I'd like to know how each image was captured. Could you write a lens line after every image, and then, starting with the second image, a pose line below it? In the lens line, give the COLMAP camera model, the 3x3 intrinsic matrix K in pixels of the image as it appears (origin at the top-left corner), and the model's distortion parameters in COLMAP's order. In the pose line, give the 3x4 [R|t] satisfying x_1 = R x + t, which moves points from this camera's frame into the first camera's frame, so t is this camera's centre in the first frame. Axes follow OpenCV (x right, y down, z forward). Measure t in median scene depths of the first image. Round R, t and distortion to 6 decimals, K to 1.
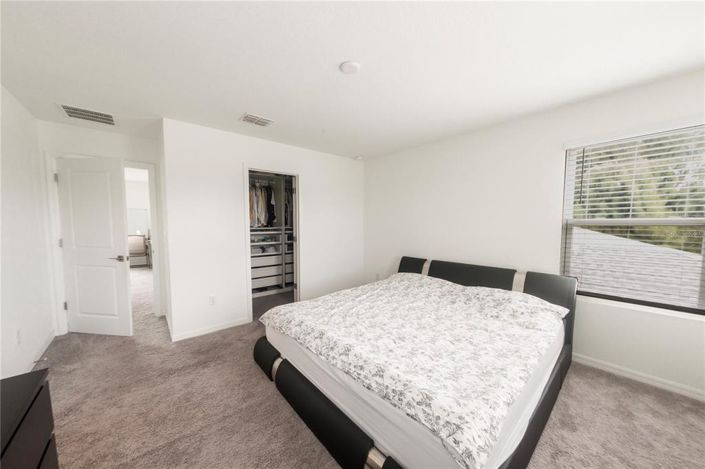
lens RADIAL K [[246.9, 0, 353.5], [0, 246.9, 239.4], [0, 0, 1]] dist [-0.002312, -0.000072]
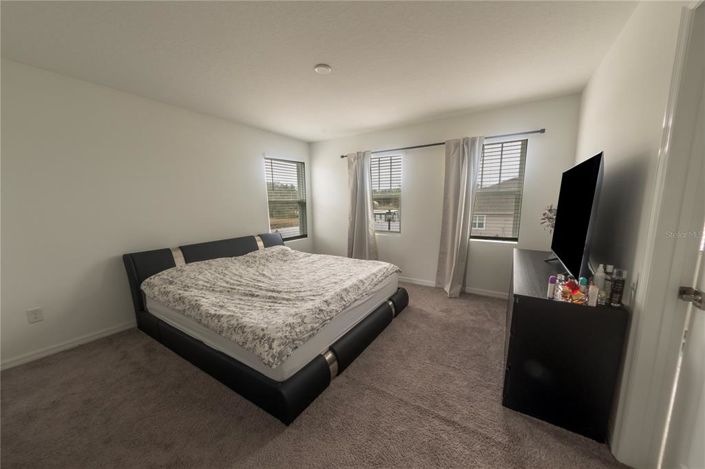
lens RADIAL K [[246.9, 0, 353.5], [0, 246.9, 239.4], [0, 0, 1]] dist [-0.002312, -0.000072]
pose [[-0.280362, -0.147655, 0.948470, -0.874308], [0.079969, 0.981070, 0.176368, -0.057657], [-0.956557, 0.125295, -0.263247, 0.854686]]
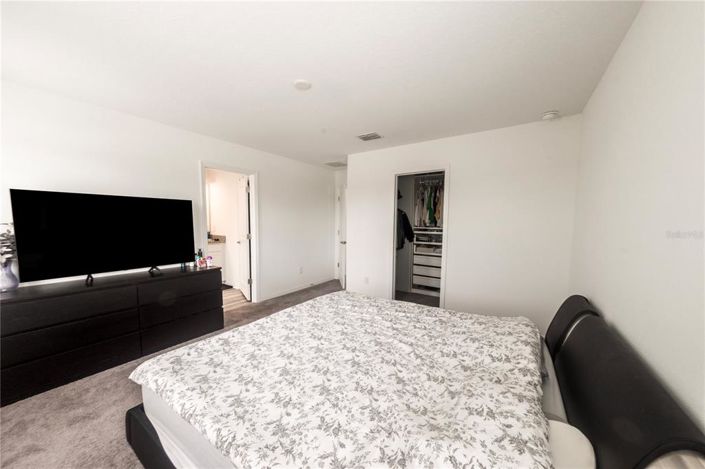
lens RADIAL K [[246.9, 0, 353.5], [0, 246.9, 239.4], [0, 0, 1]] dist [-0.002312, -0.000072]
pose [[0.261707, 0.070844, -0.962544, 0.796931], [-0.075556, 0.995746, 0.052744, -0.044236], [0.962185, 0.058923, 0.265947, 0.649635]]
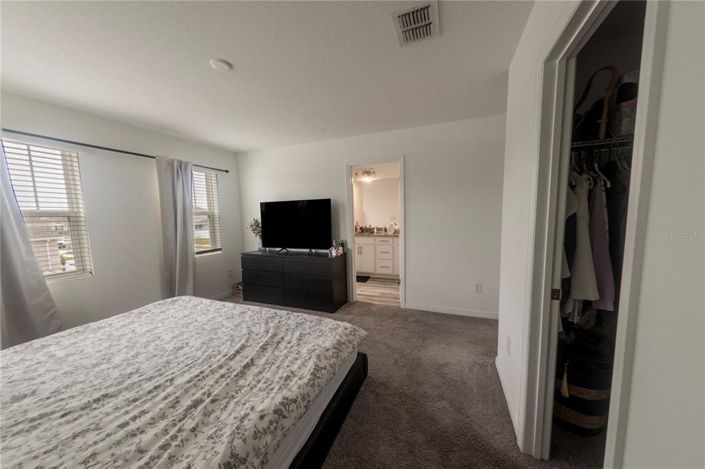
lens RADIAL K [[246.9, 0, 353.5], [0, 246.9, 239.4], [0, 0, 1]] dist [-0.002312, -0.000072]
pose [[-0.886635, 0.057557, -0.458874, 0.014279], [-0.017425, 0.987363, 0.157515, -0.103239], [0.462142, 0.147654, -0.874428, 1.509264]]
